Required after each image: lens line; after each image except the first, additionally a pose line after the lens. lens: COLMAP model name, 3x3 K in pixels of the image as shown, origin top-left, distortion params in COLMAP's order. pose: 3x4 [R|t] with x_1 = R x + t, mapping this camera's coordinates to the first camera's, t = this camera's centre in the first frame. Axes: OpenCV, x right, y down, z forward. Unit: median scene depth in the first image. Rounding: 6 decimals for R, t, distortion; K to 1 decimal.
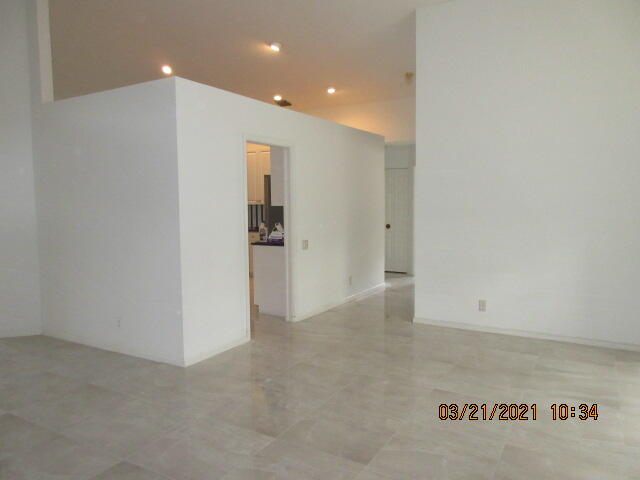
lens RADIAL K [[474.0, 0, 320.1], [0, 474.0, 241.4], [0, 0, 1]] dist [0.018335, -0.014415]
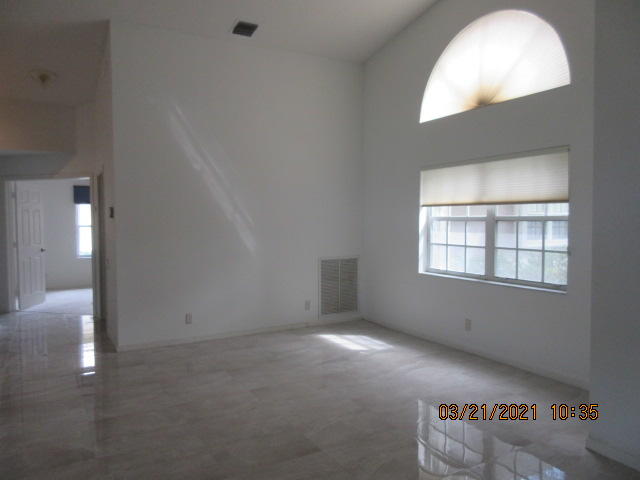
lens RADIAL K [[474.0, 0, 314.7], [0, 474.0, 240.5], [0, 0, 1]] dist [0.018335, -0.014415]
pose [[0.499842, -0.030879, 0.865566, -0.439166], [0.072853, 0.997322, -0.006492, -0.013544], [-0.863047, 0.066304, 0.500753, 0.201483]]
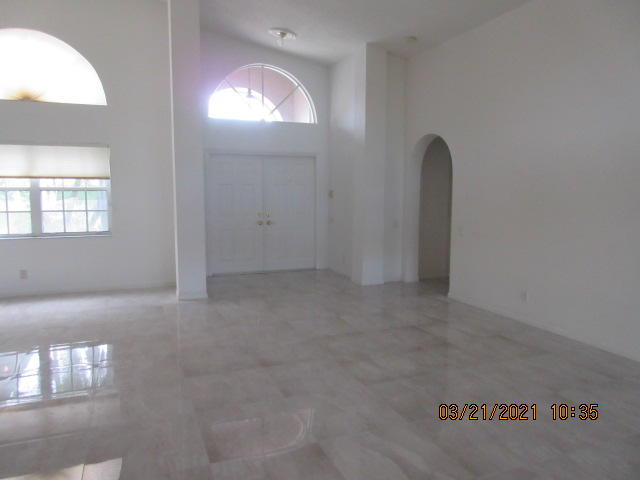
lens RADIAL K [[474.0, 0, 319.1], [0, 474.0, 241.2], [0, 0, 1]] dist [0.018335, -0.014415]
pose [[-0.782722, -0.062104, 0.619265, -0.782890], [0.055448, 0.984094, 0.168775, -0.071103], [-0.619897, 0.166441, -0.766828, 0.876921]]
